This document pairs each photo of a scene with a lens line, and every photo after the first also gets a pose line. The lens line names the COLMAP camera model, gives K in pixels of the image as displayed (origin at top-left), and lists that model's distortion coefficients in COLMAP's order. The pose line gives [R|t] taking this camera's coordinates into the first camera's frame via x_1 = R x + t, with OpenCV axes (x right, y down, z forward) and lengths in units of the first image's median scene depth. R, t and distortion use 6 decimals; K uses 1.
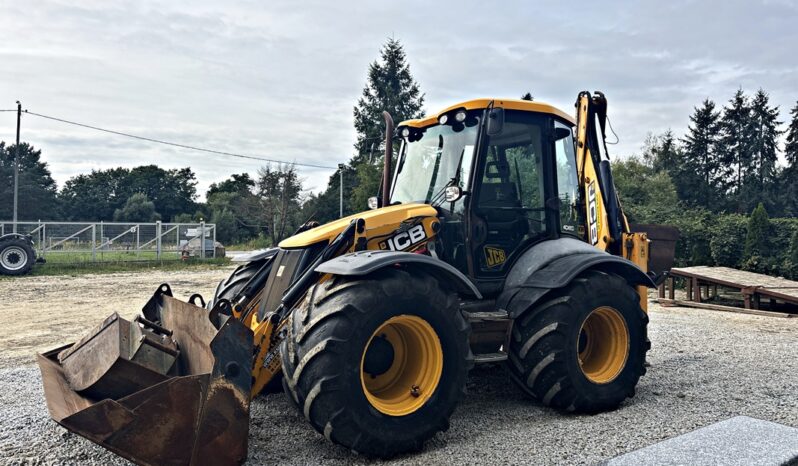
lens RADIAL K [[602.6, 0, 397.6], [0, 602.6, 233.5], [0, 0, 1]] dist [0.063758, -0.077470]
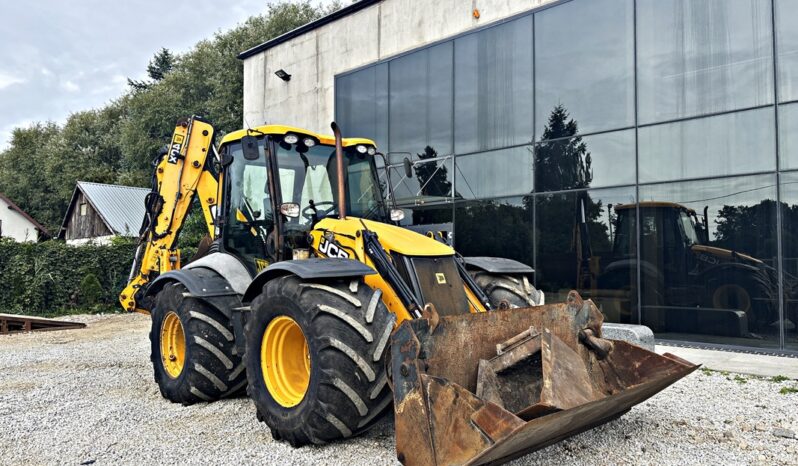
lens RADIAL K [[605.6, 0, 397.9], [0, 605.6, 238.6], [0, 0, 1]] dist [0.026976, -0.001898]
pose [[-0.182770, 0.036143, 0.982491, -0.857638], [0.000211, 0.999325, -0.036723, 0.022673], [-0.983156, -0.006504, -0.182654, 0.902908]]
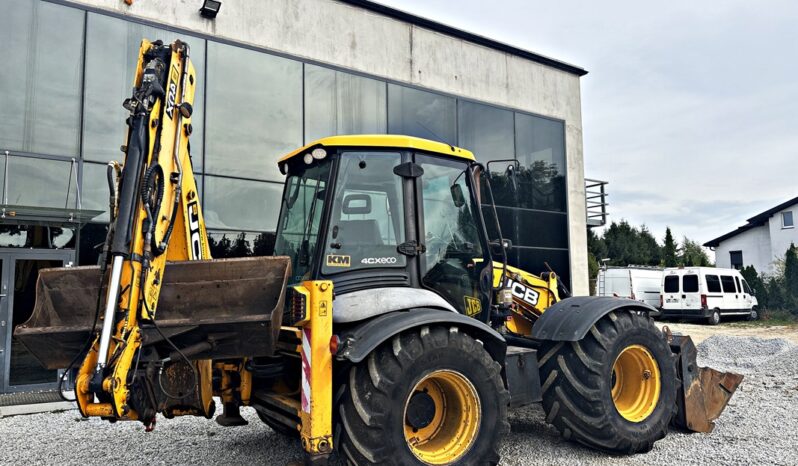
lens RADIAL K [[611.2, 0, 397.8], [0, 611.2, 232.0], [0, 0, 1]] dist [0.016099, 0.000935]
pose [[-0.999903, 0.006152, 0.012528, 0.091306], [0.004747, 0.994006, -0.109221, 0.022244], [-0.013125, -0.109151, -0.993939, 1.697632]]
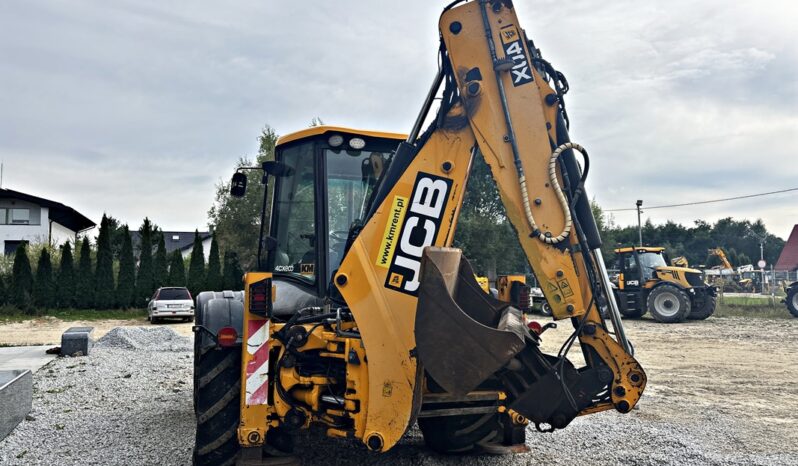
lens RADIAL K [[606.6, 0, 397.4], [0, 606.6, 227.4], [0, 0, 1]] dist [0.028404, -0.008025]
pose [[-0.237889, -0.092436, -0.966884, 0.884933], [0.010795, 0.995148, -0.097794, 0.014928], [0.971232, -0.033702, -0.235737, 1.124558]]
